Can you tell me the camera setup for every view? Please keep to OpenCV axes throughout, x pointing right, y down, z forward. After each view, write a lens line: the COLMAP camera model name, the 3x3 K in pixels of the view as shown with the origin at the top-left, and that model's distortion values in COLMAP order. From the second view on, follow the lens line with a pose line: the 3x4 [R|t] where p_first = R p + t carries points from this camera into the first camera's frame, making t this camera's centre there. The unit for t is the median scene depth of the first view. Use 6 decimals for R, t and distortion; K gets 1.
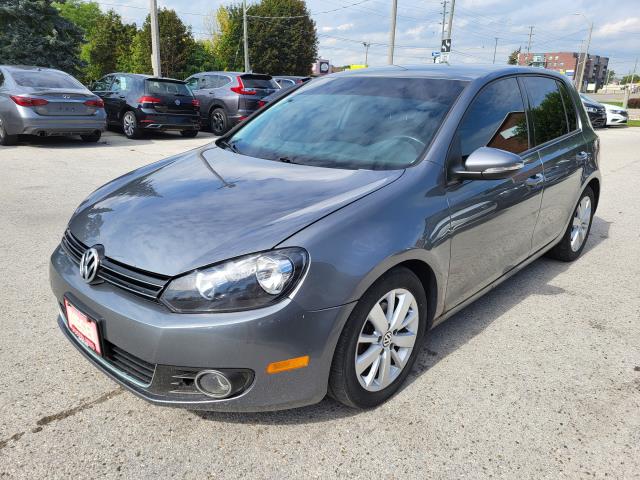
lens RADIAL K [[481.3, 0, 323.4], [0, 481.3, 241.0], [0, 0, 1]] dist [0.056415, -0.027058]
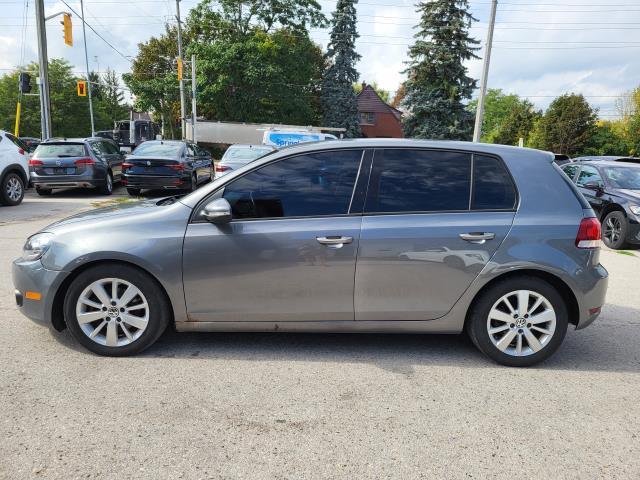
lens RADIAL K [[481.3, 0, 320.4], [0, 481.3, 242.6], [0, 0, 1]] dist [0.056415, -0.027058]
pose [[0.701485, 0.133714, -0.700028, 0.080956], [-0.240801, 0.968945, -0.056221, -0.003775], [0.670771, 0.208005, 0.711899, 0.015726]]
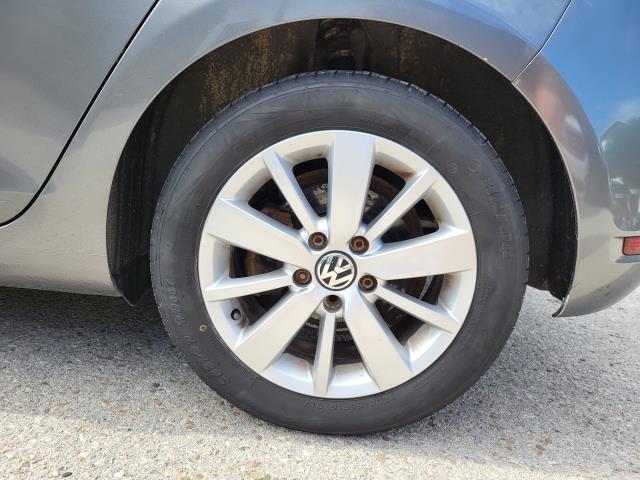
lens RADIAL K [[481.3, 0, 319.7], [0, 481.3, 234.3], [0, 0, 1]] dist [0.056415, -0.027058]
pose [[0.656429, 0.257751, -0.708989, 0.063249], [-0.332120, 0.942581, 0.035175, -0.005268], [0.677346, 0.212379, 0.704341, 0.082107]]
